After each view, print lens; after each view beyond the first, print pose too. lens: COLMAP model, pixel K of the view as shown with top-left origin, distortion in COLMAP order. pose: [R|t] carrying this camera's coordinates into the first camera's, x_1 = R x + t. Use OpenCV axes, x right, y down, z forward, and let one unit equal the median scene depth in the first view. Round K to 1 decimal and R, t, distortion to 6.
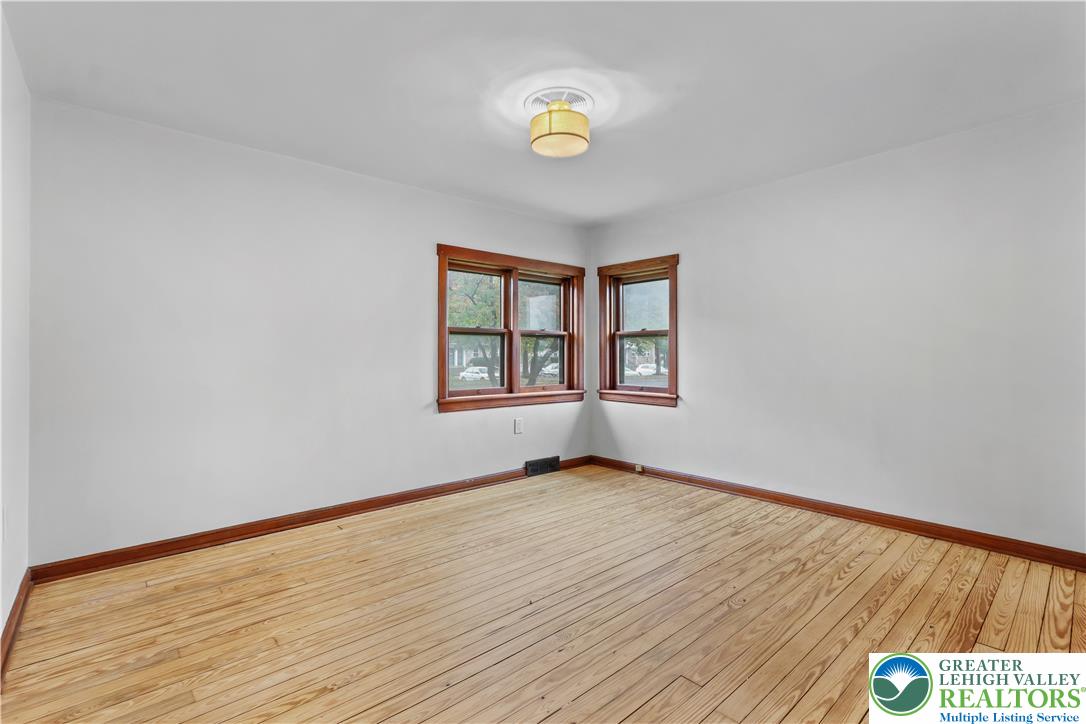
lens RADIAL K [[496.5, 0, 532.8], [0, 496.5, 355.1], [0, 0, 1]] dist [-0.000745, 0.002461]
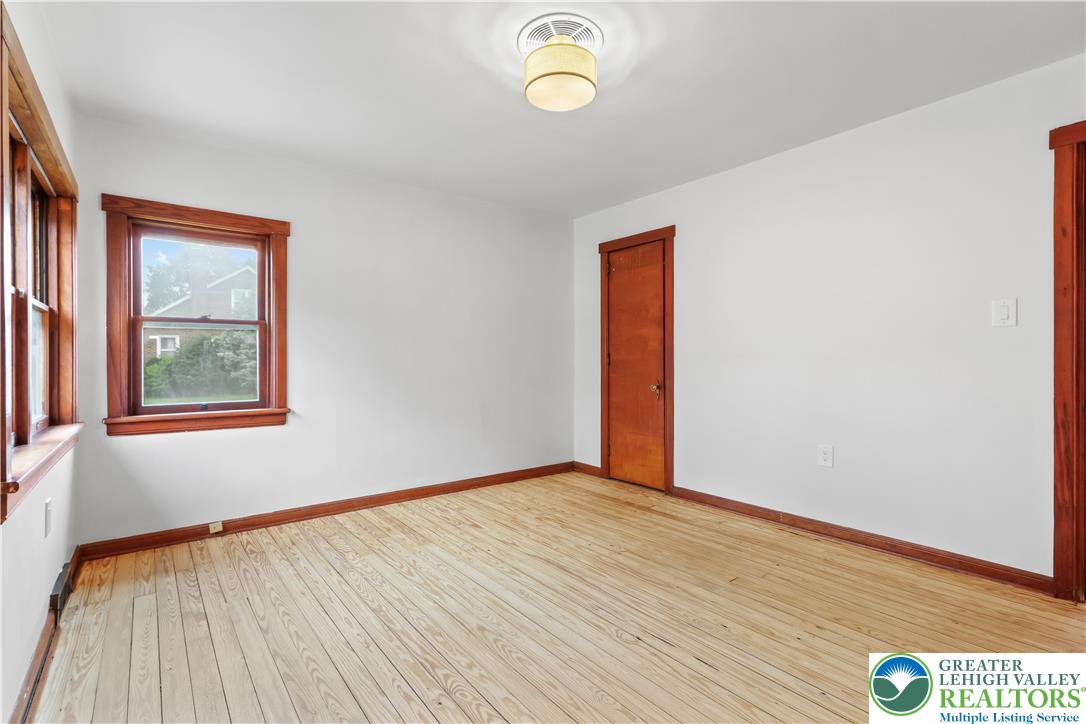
lens RADIAL K [[496.5, 0, 540.9], [0, 496.5, 362.8], [0, 0, 1]] dist [-0.000745, 0.002461]
pose [[0.067642, -0.005133, 0.997696, -0.570680], [0.003138, 0.999983, 0.004932, 0.010838], [-0.997705, 0.002797, 0.067657, 0.726412]]
